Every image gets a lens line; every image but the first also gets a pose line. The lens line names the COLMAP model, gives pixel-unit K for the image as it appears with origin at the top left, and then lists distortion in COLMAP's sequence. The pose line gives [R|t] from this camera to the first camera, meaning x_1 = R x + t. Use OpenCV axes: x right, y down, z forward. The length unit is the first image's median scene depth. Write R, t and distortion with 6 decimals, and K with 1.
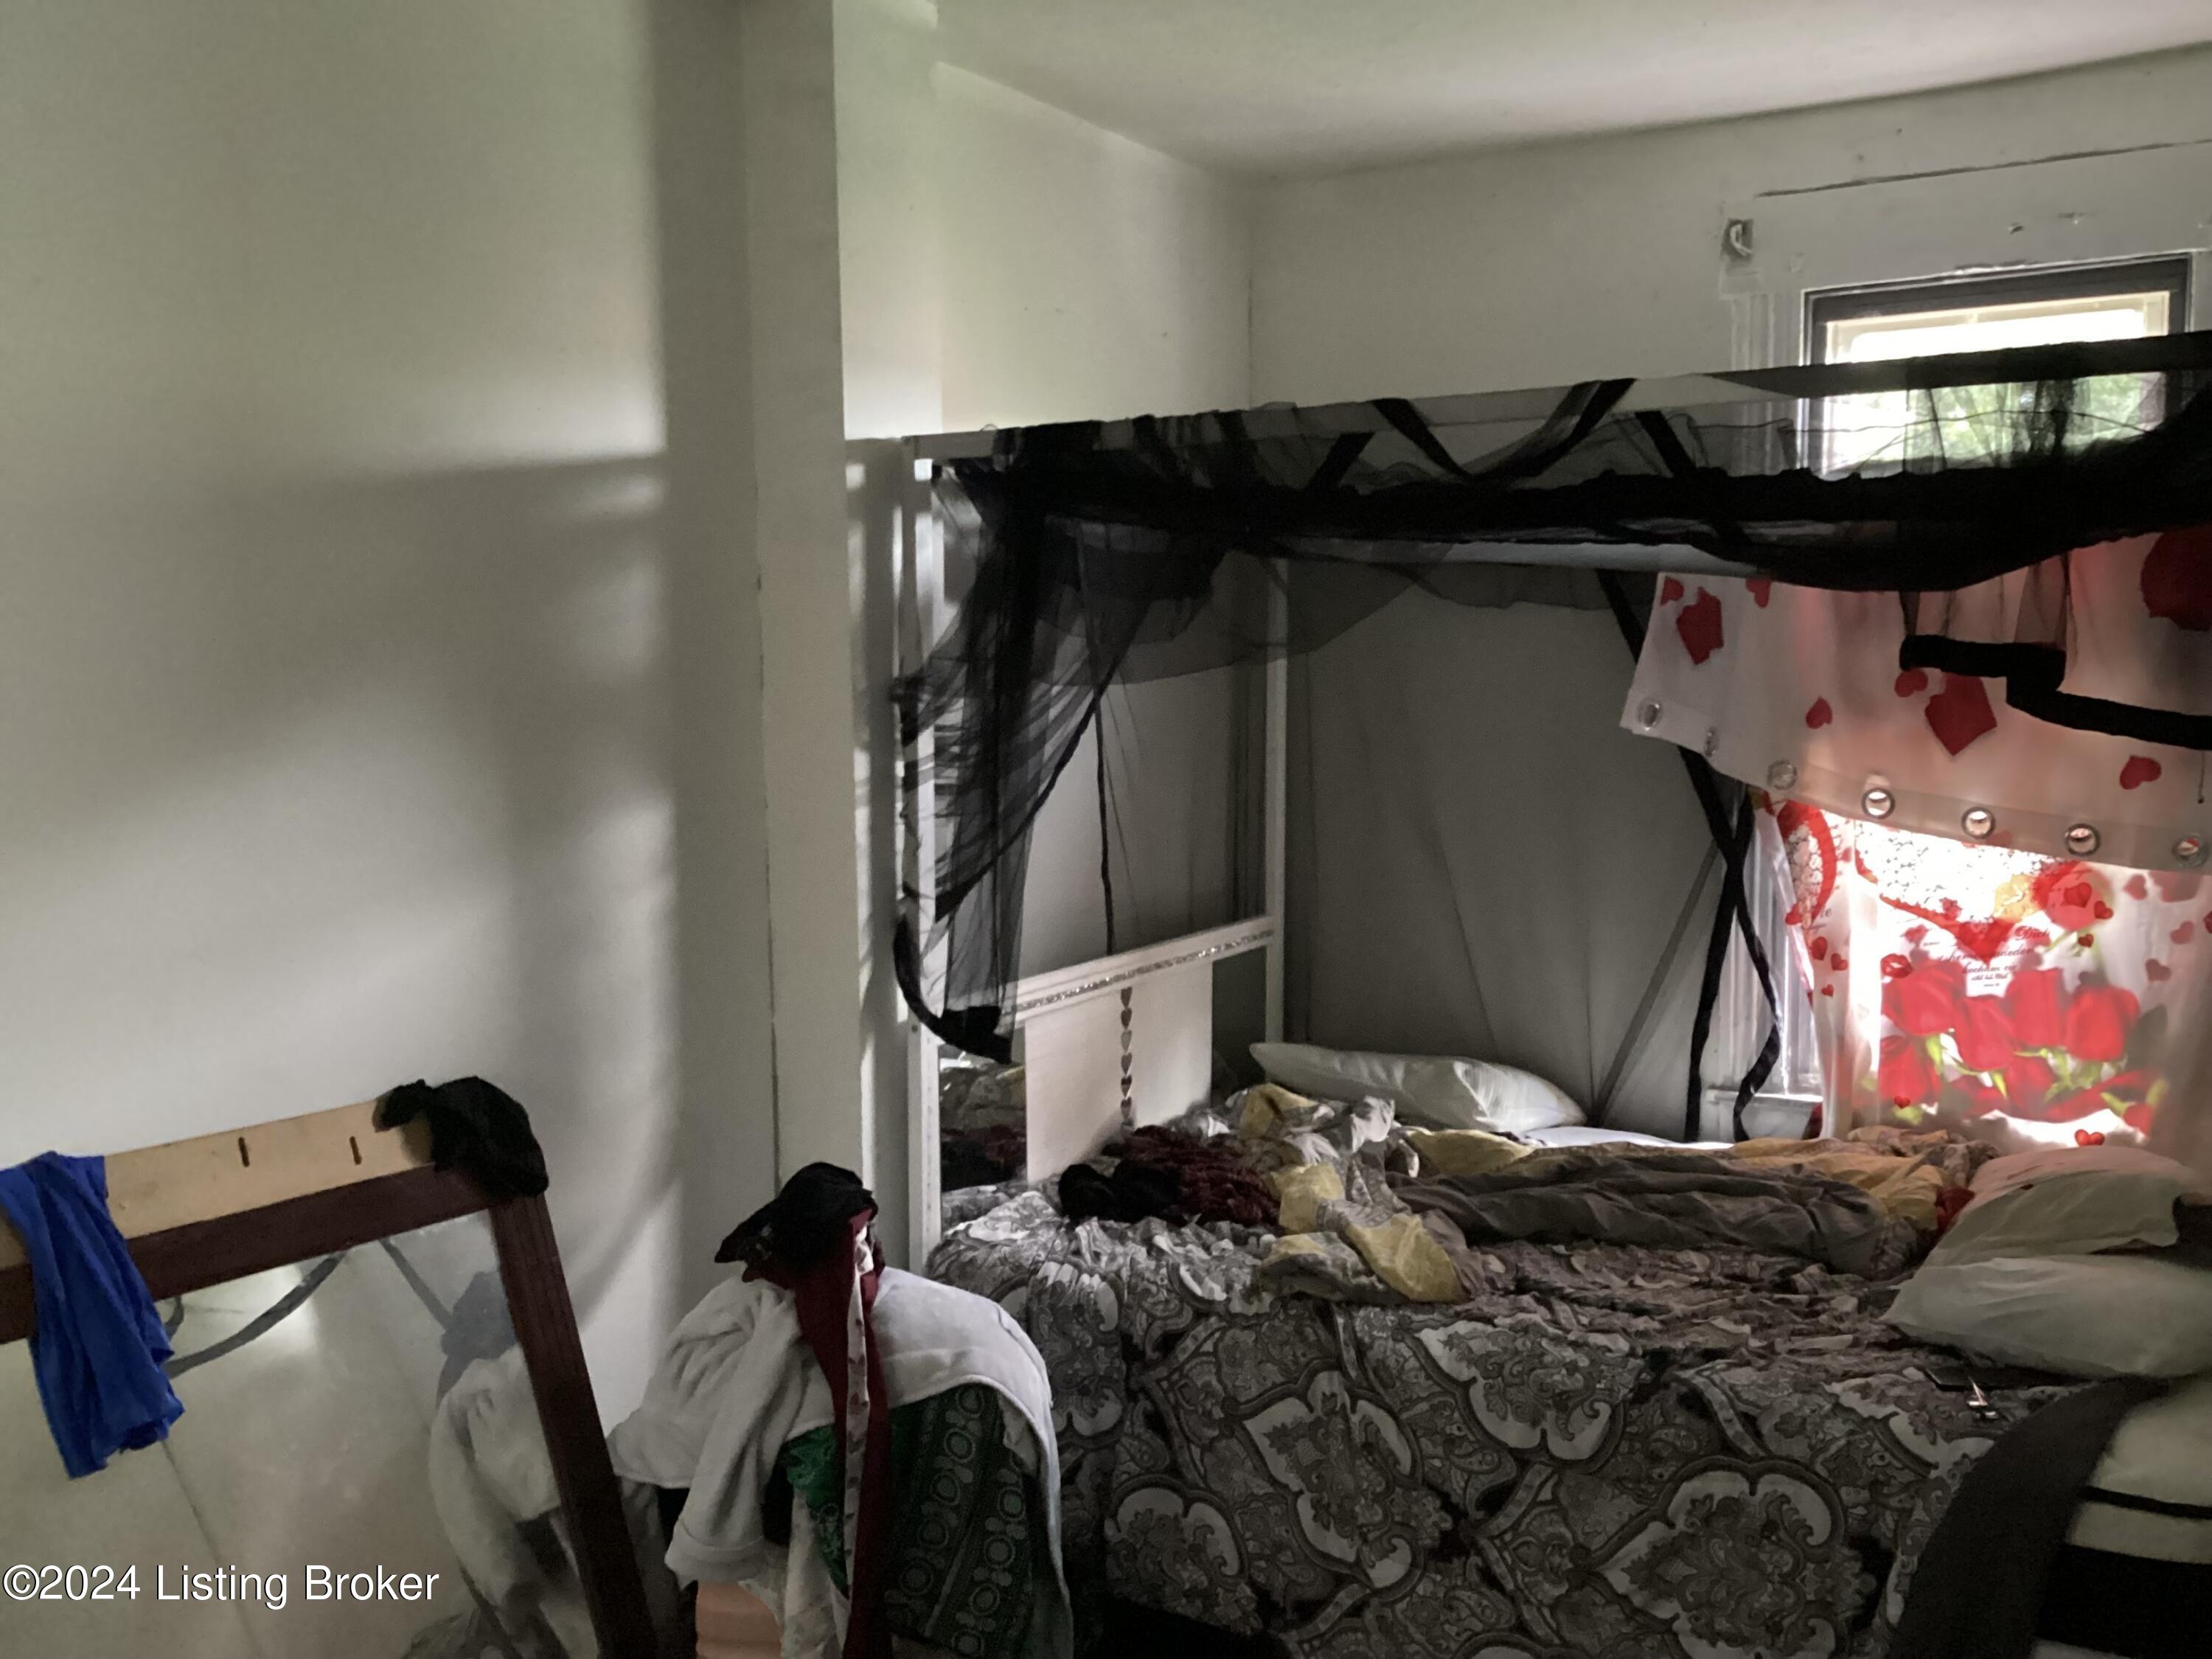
lens RADIAL K [[2001.0, 0, 1117.0], [0, 2001.0, 825.6], [0, 0, 1]] dist [0.109091, -0.196875]
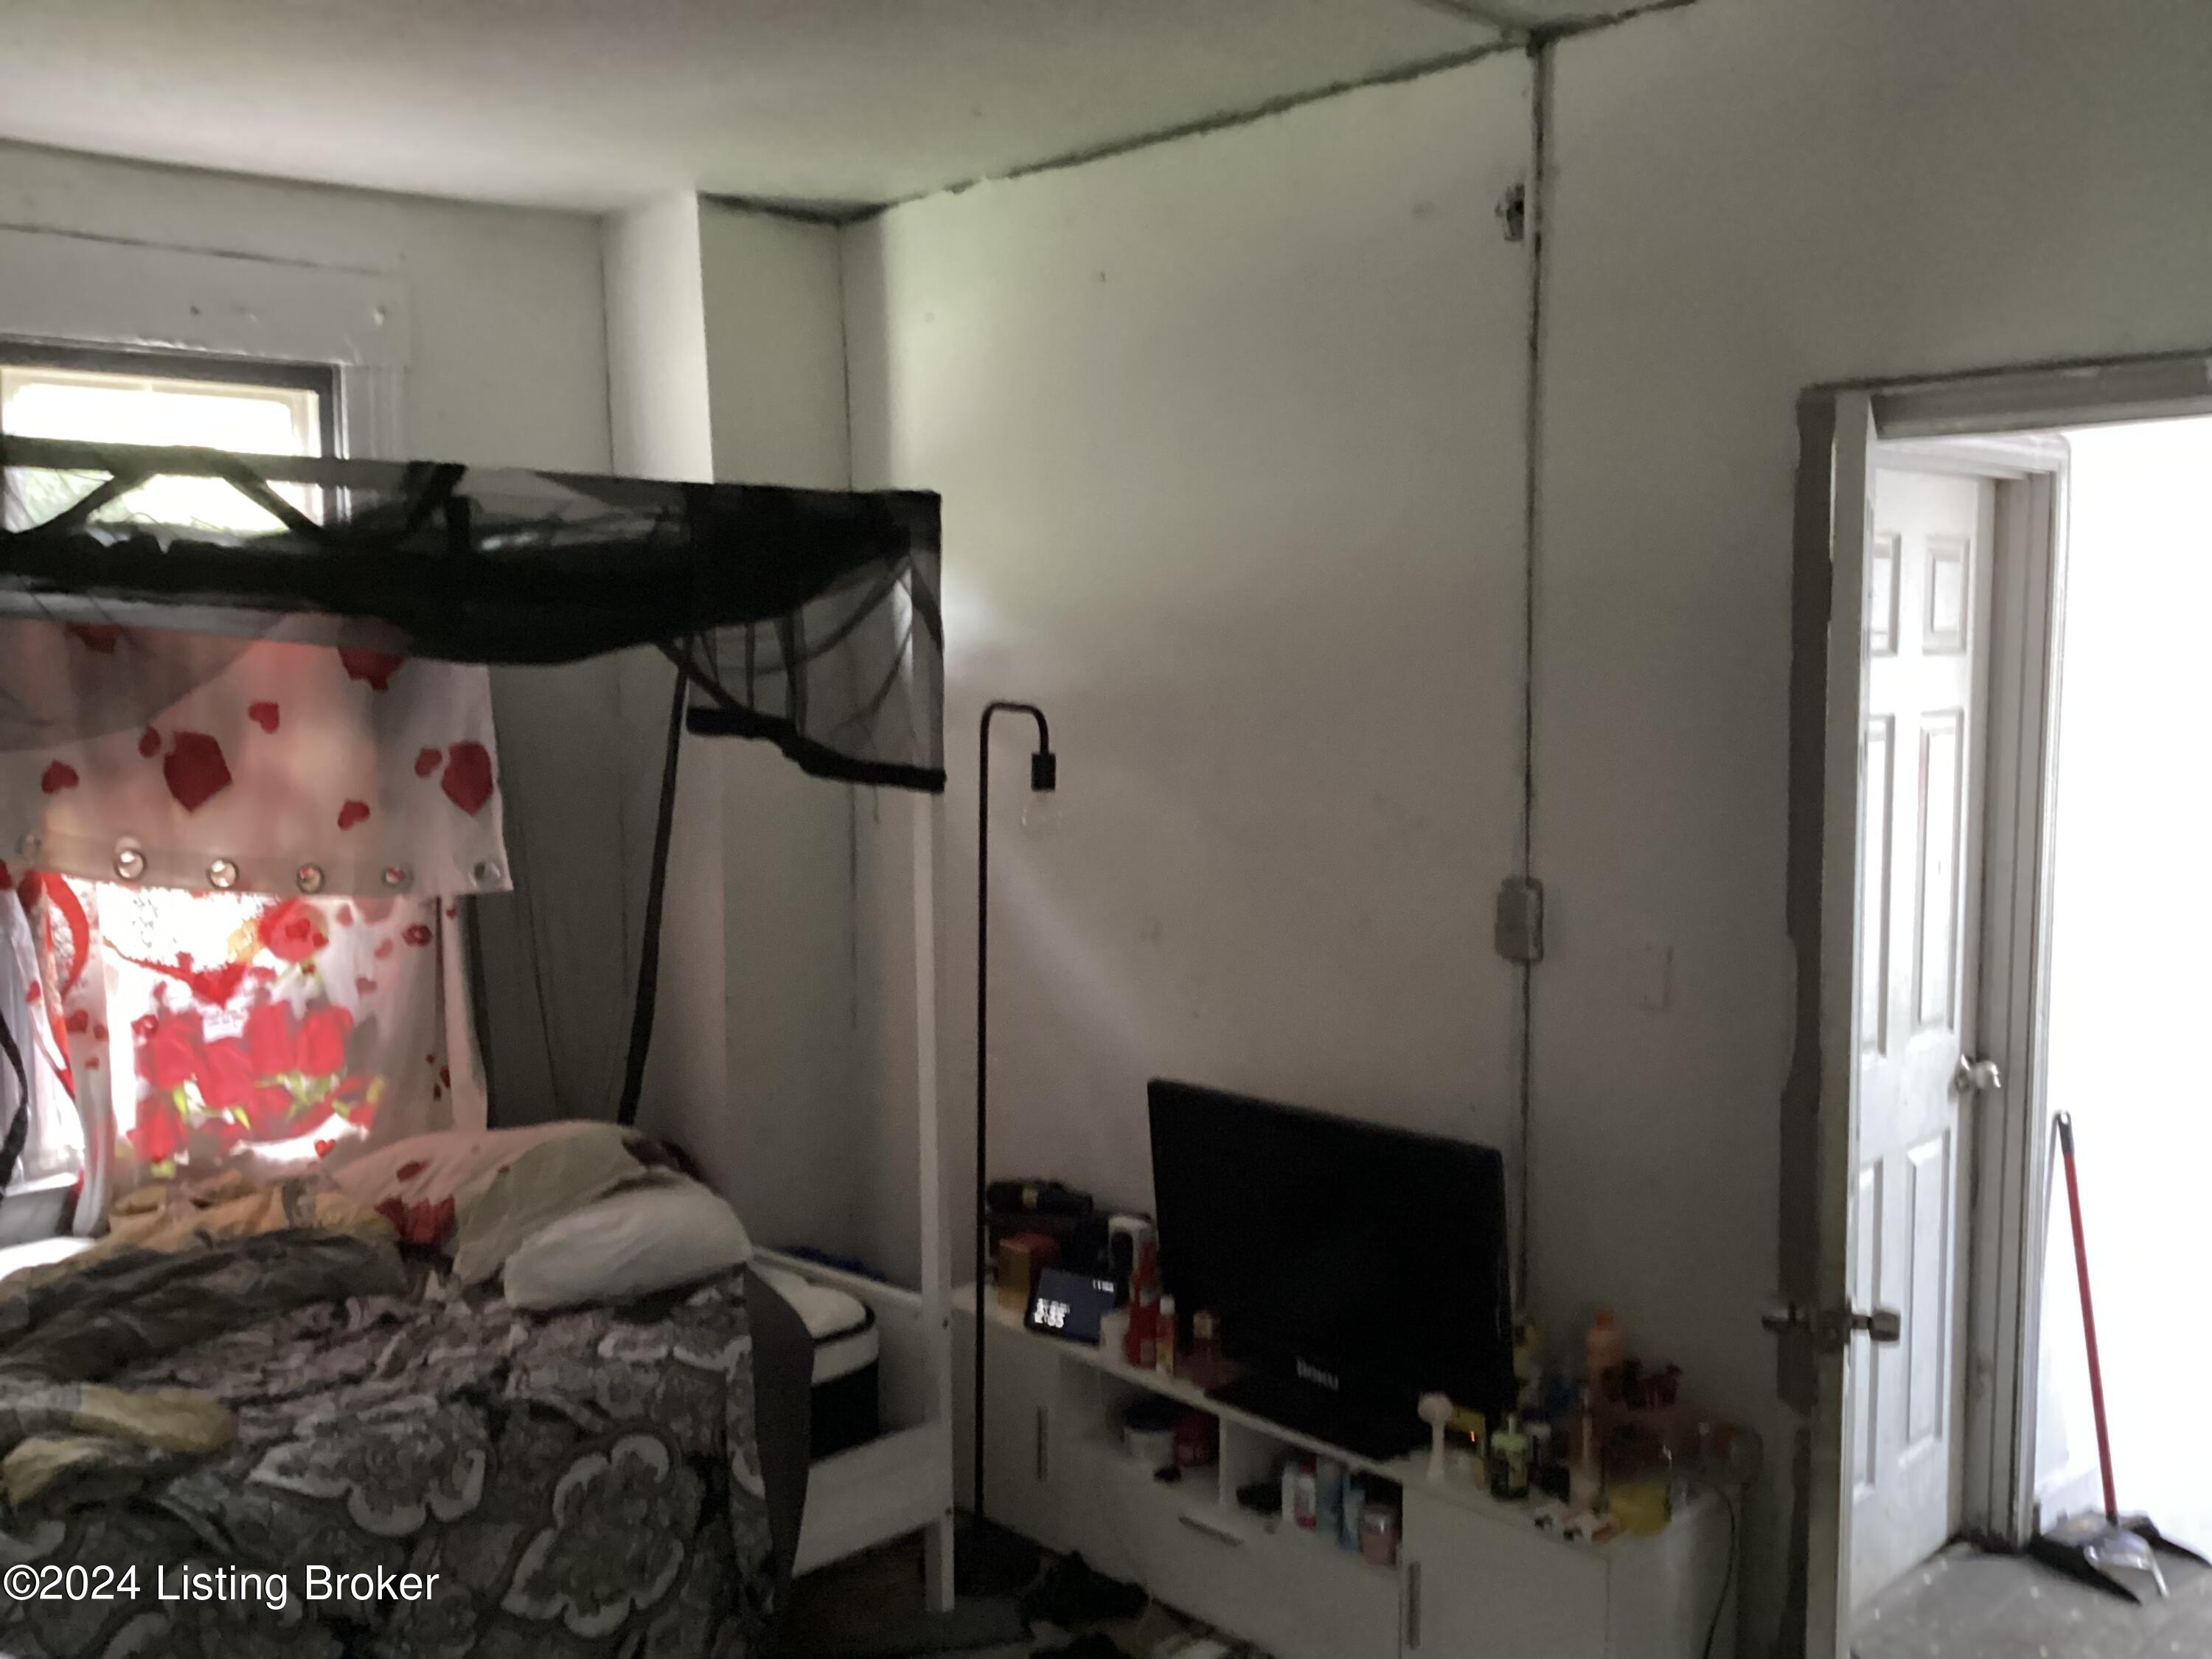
lens RADIAL K [[2001.0, 0, 1093.2], [0, 2001.0, 831.5], [0, 0, 1]] dist [0.109091, -0.196875]
pose [[0.269971, -0.080831, 0.959470, -0.462890], [0.093005, 0.994000, 0.057571, -0.042100], [-0.958366, 0.073693, 0.275869, 0.279943]]
